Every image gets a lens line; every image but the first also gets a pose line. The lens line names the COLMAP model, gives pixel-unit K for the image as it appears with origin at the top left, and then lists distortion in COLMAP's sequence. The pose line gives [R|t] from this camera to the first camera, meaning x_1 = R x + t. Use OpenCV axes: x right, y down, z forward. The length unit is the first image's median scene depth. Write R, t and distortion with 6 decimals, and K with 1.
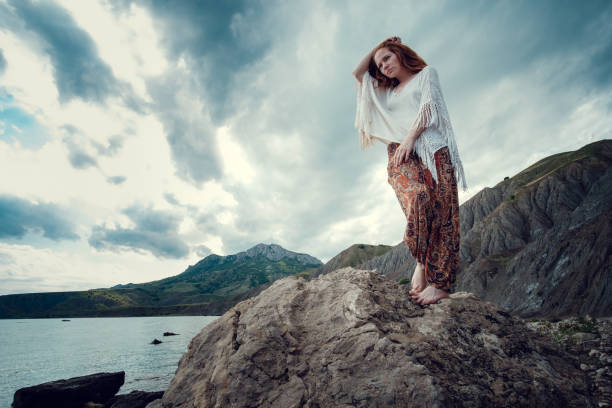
lens RADIAL K [[326.8, 0, 306.0], [0, 326.8, 204.0], [0, 0, 1]] dist [-0.033255, 0.008086]
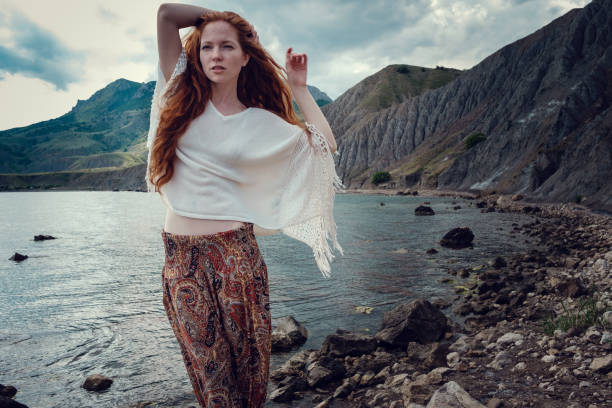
lens RADIAL K [[615.1, 0, 306.0], [0, 615.1, 204.0], [0, 0, 1]] dist [-0.056550, 0.138851]
pose [[0.999822, 0.012518, 0.014146, 0.099643], [-0.016618, 0.938935, 0.343692, -0.136138], [-0.008979, -0.343866, 0.938976, -0.000991]]
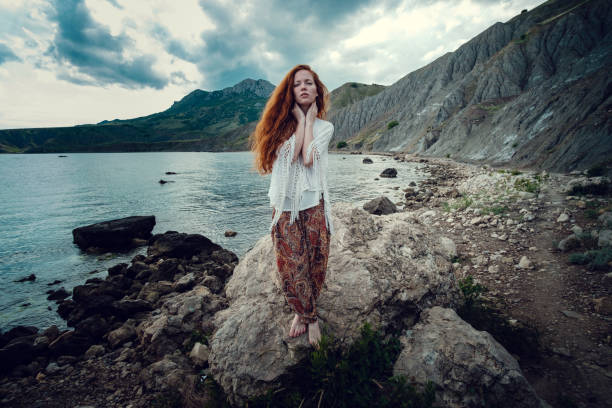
lens RADIAL K [[326.8, 0, 306.0], [0, 326.8, 204.0], [0, 0, 1]] dist [-0.033255, 0.008086]
pose [[0.999298, 0.012567, 0.035288, -0.022235], [-0.027593, 0.884058, 0.466562, -0.118718], [-0.025333, -0.467208, 0.883784, -0.101770]]
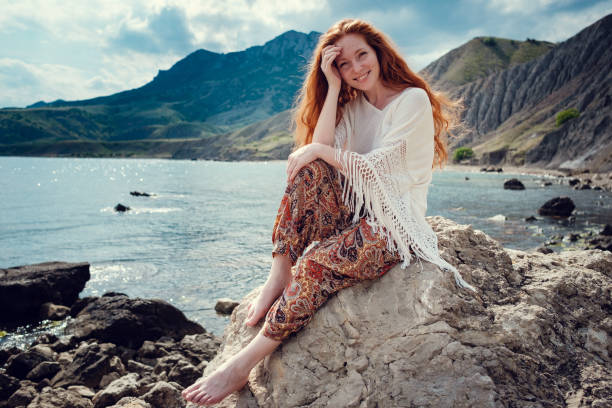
lens RADIAL K [[624.2, 0, 306.0], [0, 624.2, 204.0], [0, 0, 1]] dist [-0.081923, 0.196130]
pose [[0.993249, 0.050777, -0.104296, -0.001089], [-0.007056, 0.923886, 0.382602, -0.071511], [0.115786, -0.379283, 0.918008, -0.057583]]
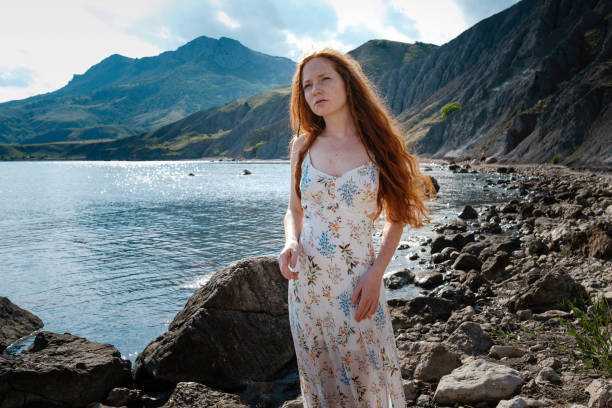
lens RADIAL K [[578.8, 0, 306.0], [0, 578.8, 204.0], [0, 0, 1]] dist [-0.077227, 0.178109]
pose [[0.999137, 0.016728, 0.038007, 0.398042], [-0.030202, 0.920885, 0.388662, 0.282364], [-0.028498, -0.389474, 0.920596, 0.748900]]
